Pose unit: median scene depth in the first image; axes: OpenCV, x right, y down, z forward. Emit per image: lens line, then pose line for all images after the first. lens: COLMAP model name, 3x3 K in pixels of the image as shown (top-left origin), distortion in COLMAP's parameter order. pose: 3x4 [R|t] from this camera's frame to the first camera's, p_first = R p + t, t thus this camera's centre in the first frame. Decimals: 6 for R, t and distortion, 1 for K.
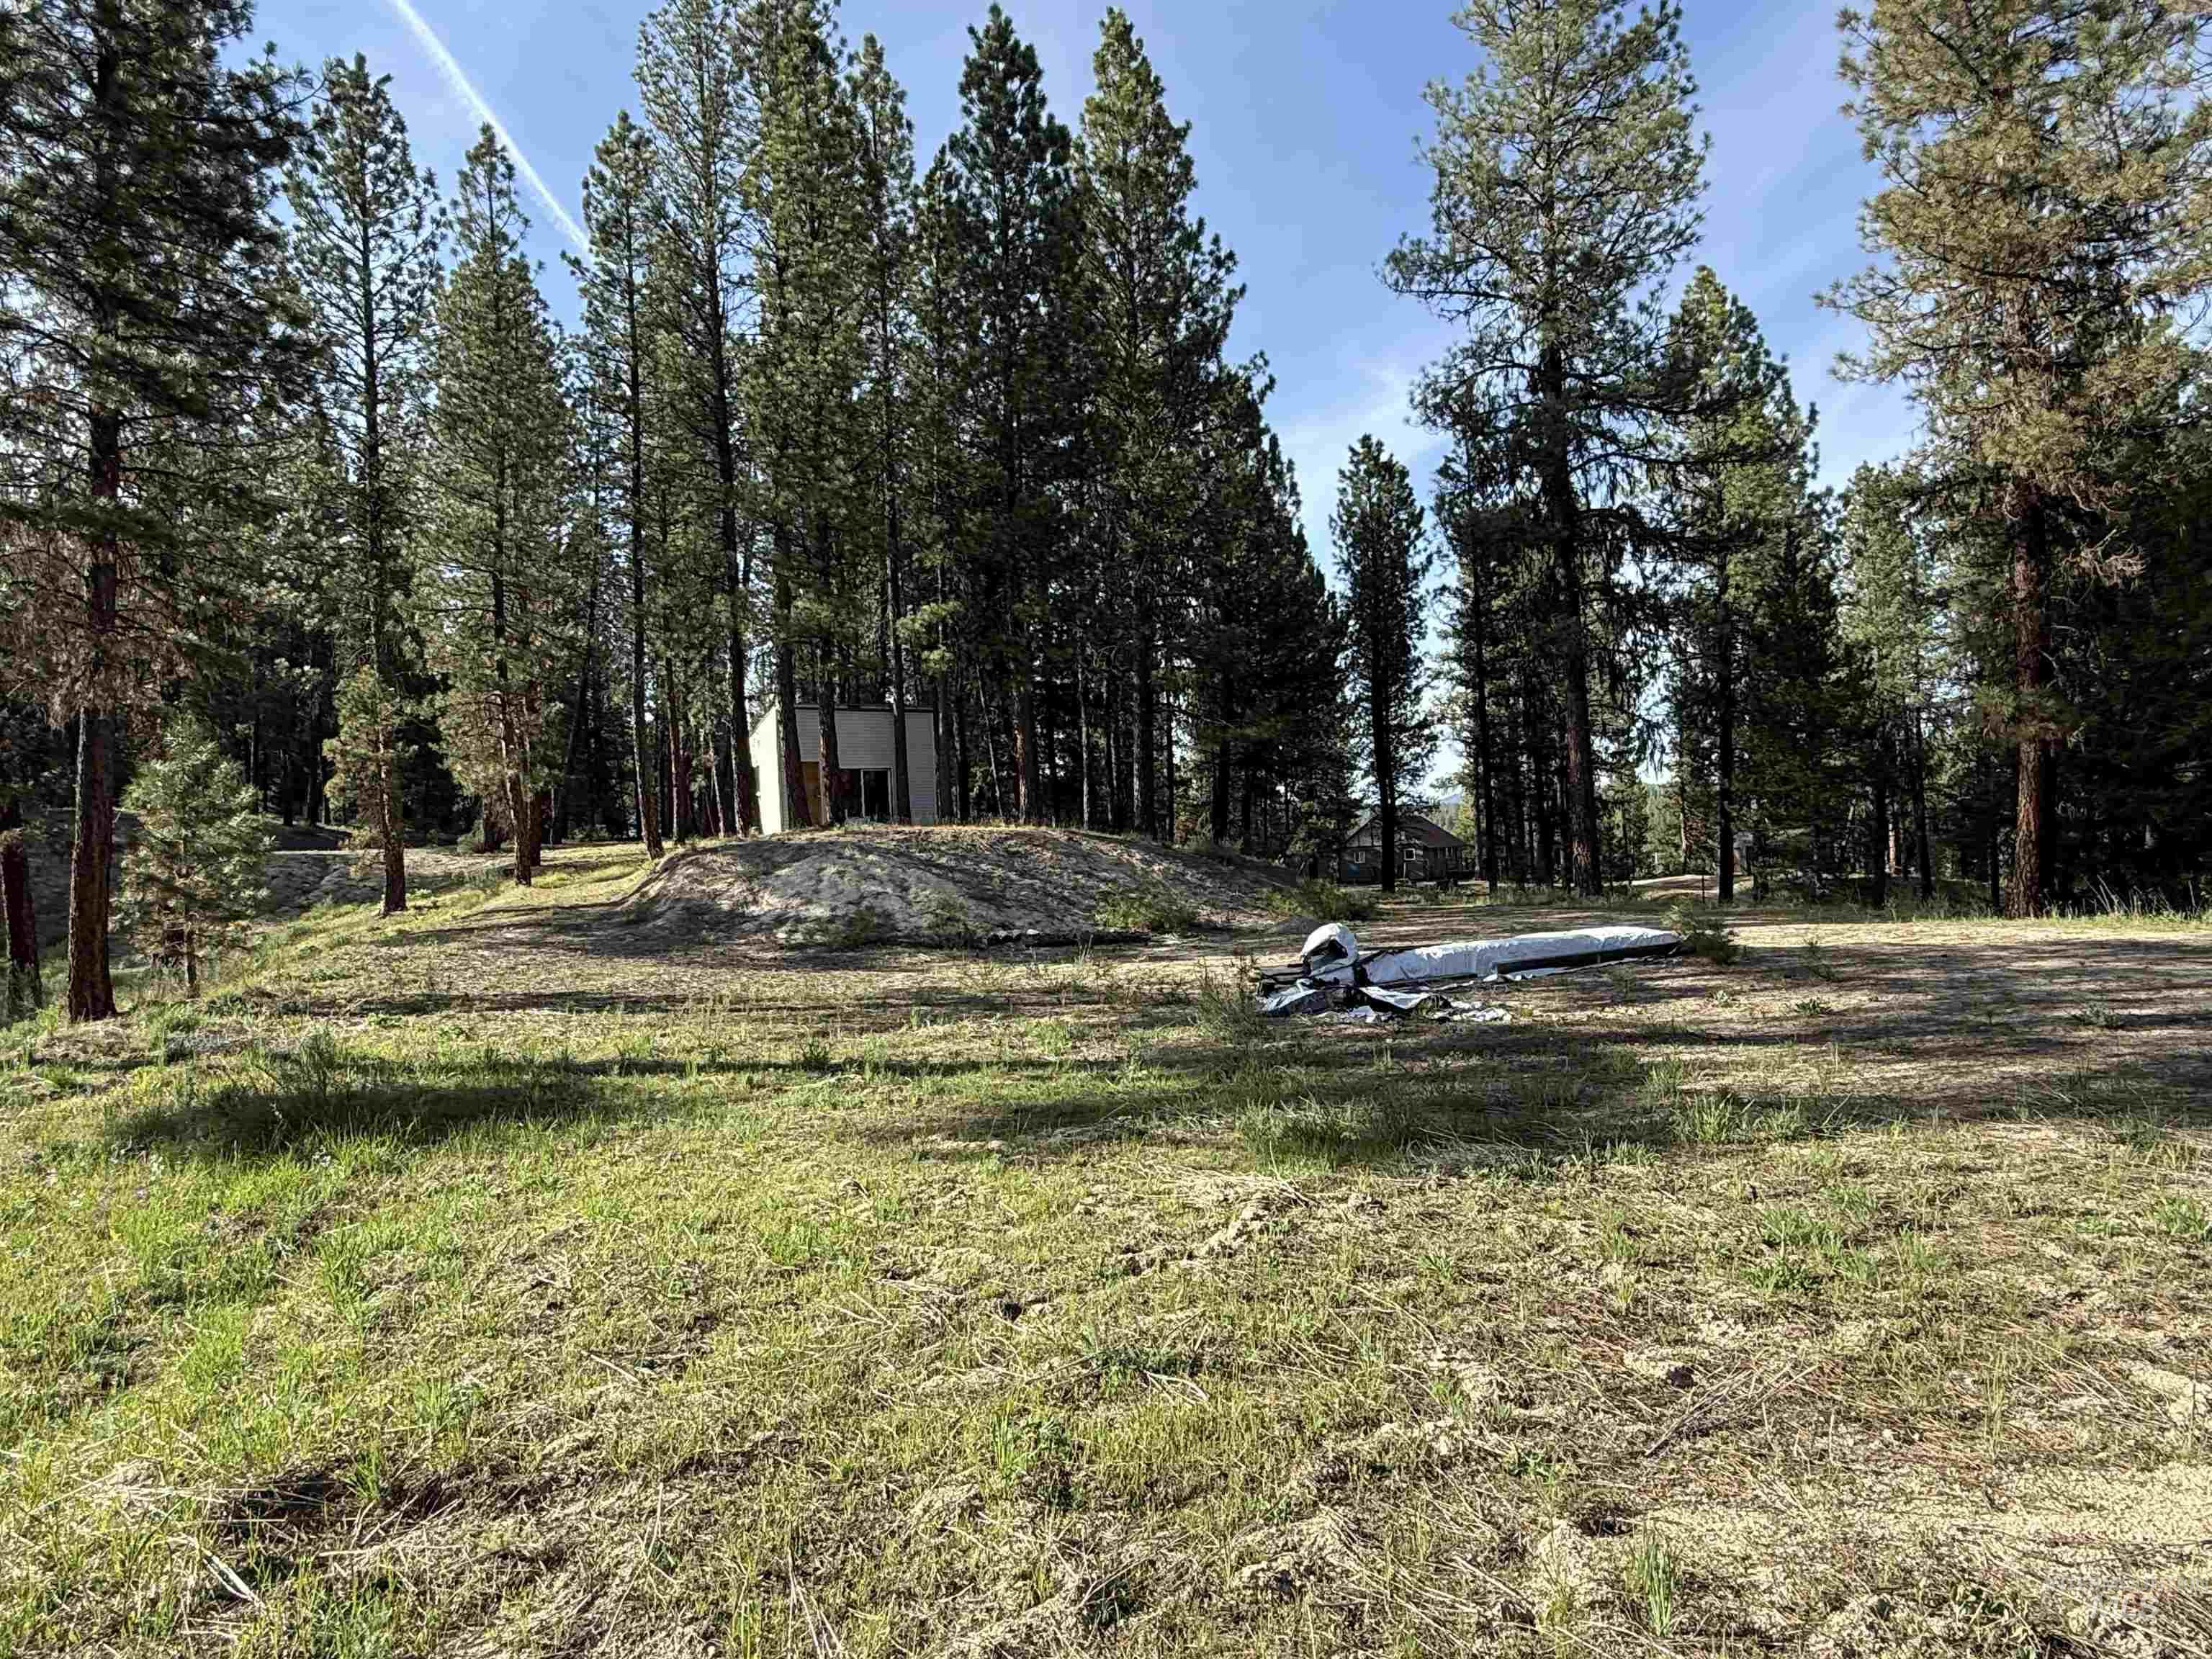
lens RADIAL K [[1279.2, 0, 1114.0], [0, 1279.2, 830.2], [0, 0, 1]] dist [-0.003605, -0.001039]
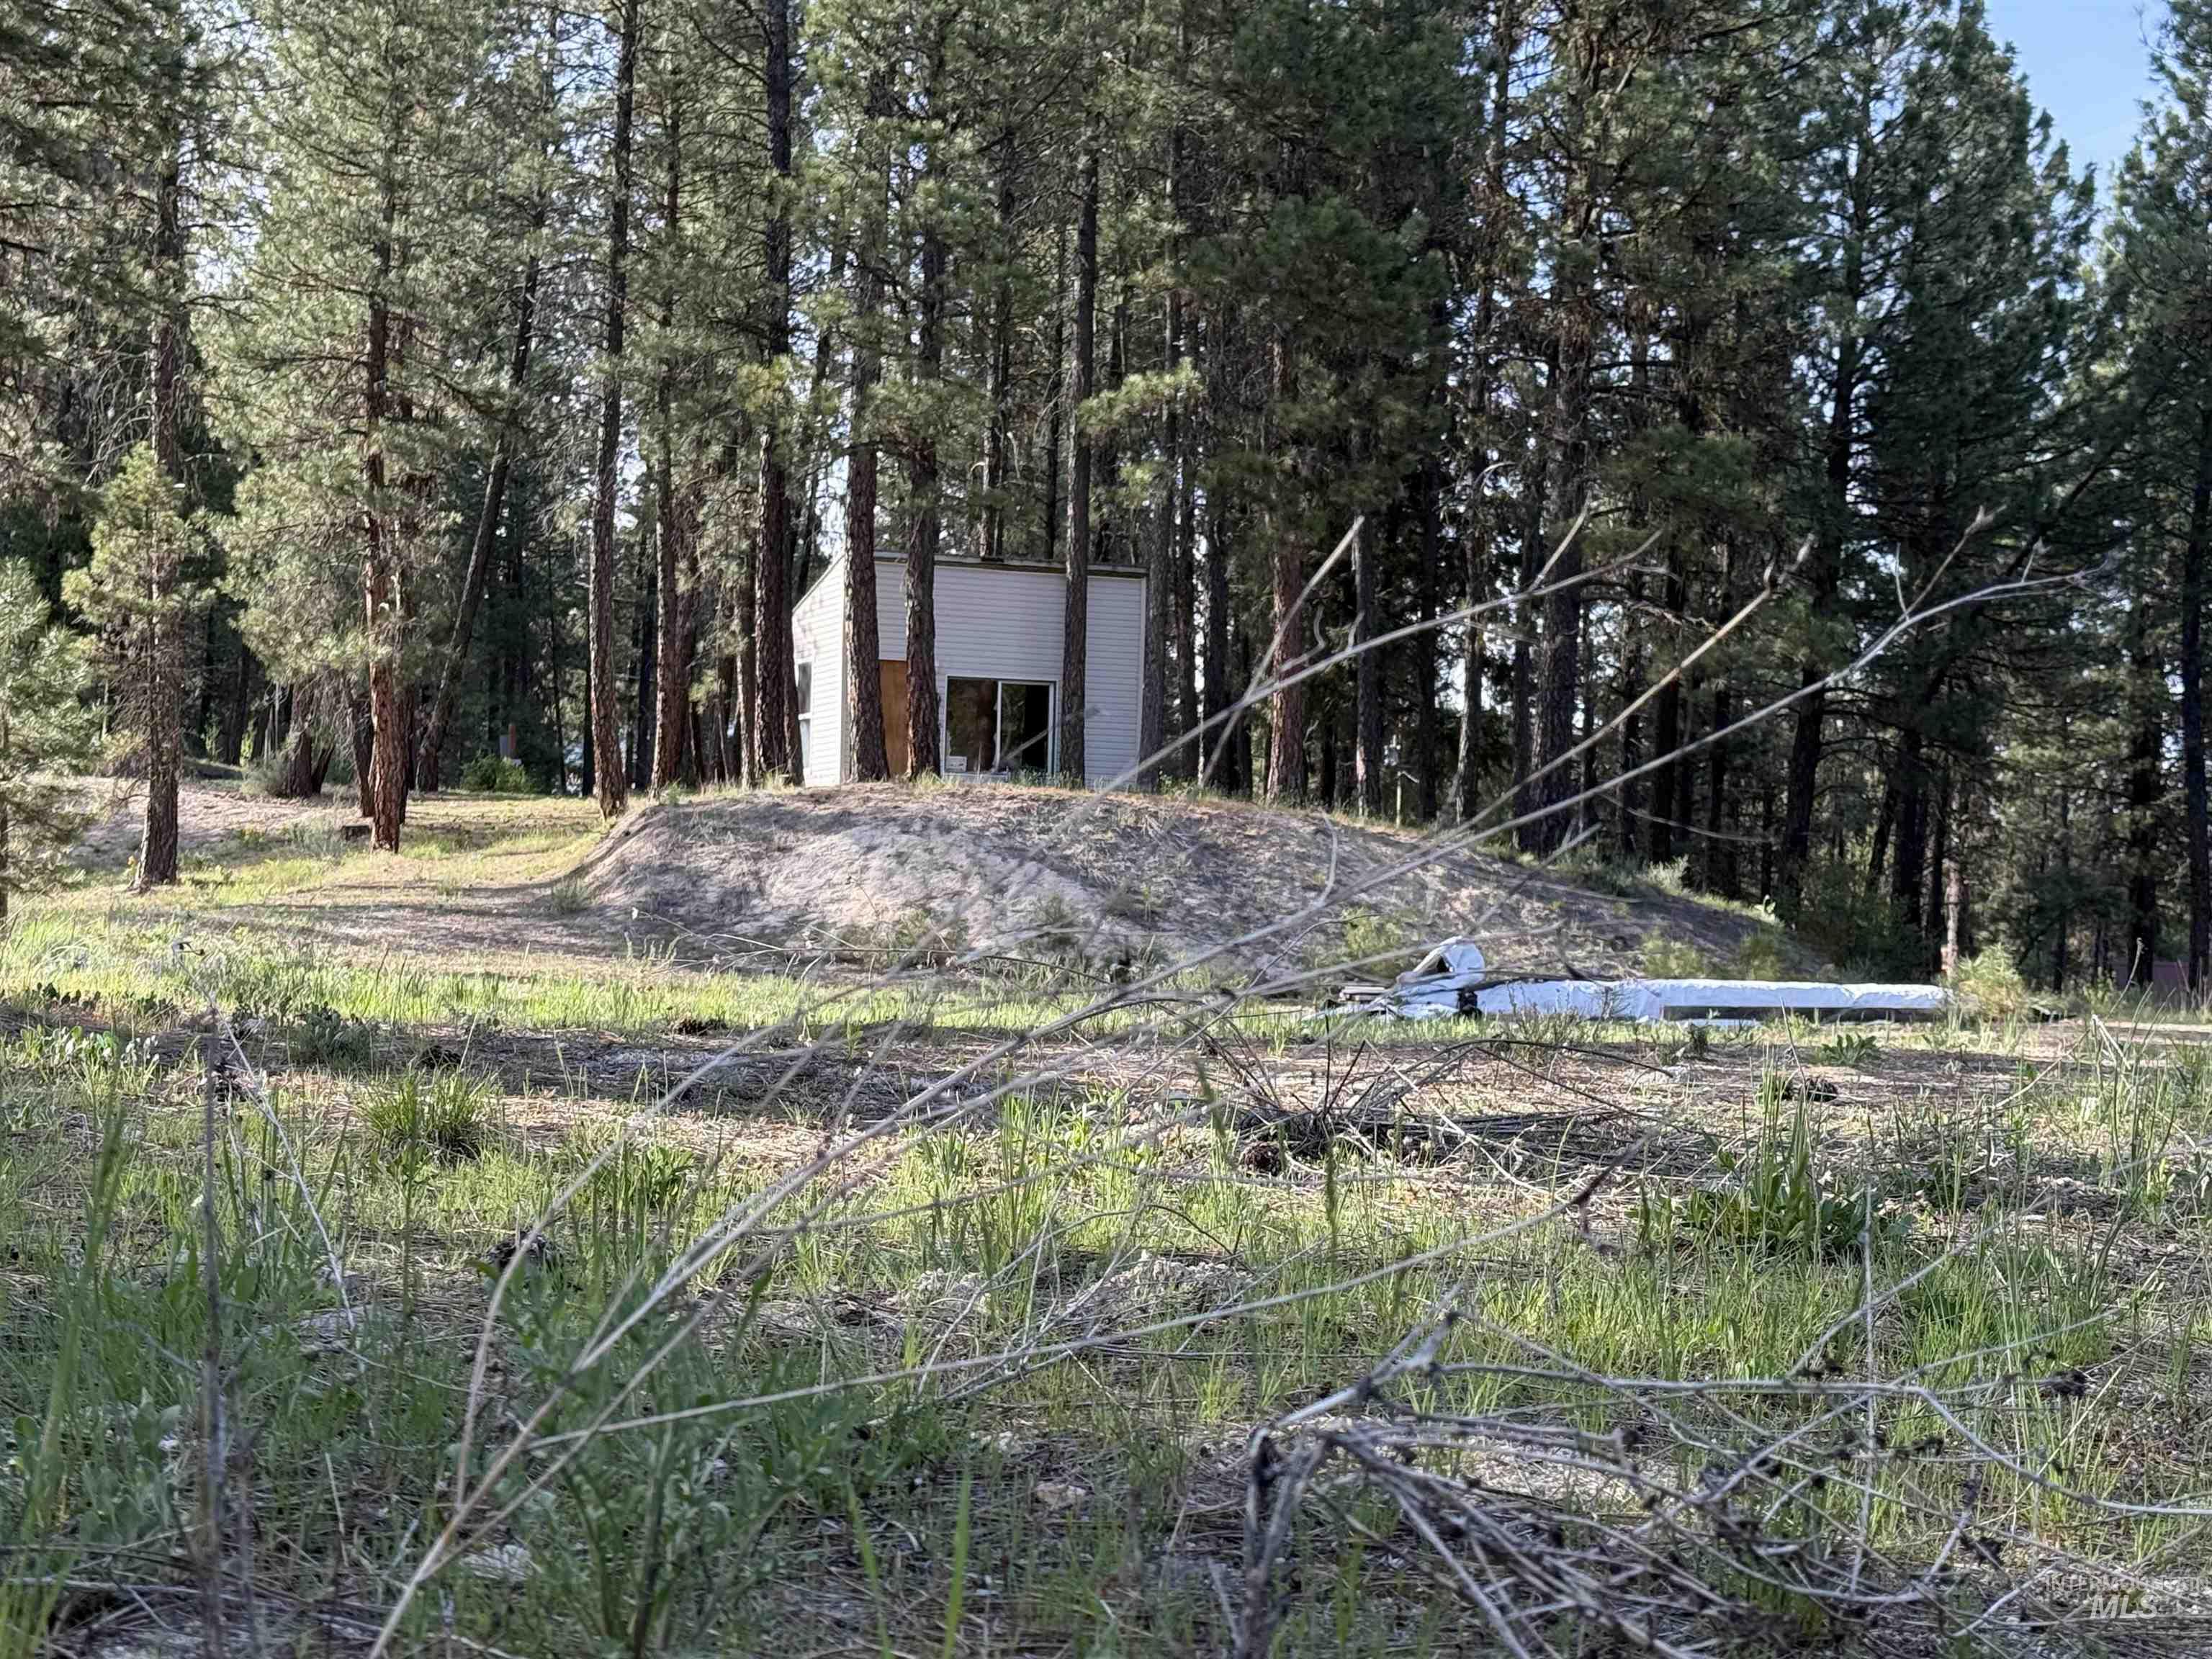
lens RADIAL K [[3432.3, 0, 1104.6], [0, 3432.3, 828.9], [0, 0, 1]] dist [0.098880, 0.000000]
pose [[0.976508, 0.067670, -0.204578, 0.139981], [-0.068747, 0.997632, 0.001845, 0.007418], [0.204219, 0.012262, 0.978849, -0.375823]]
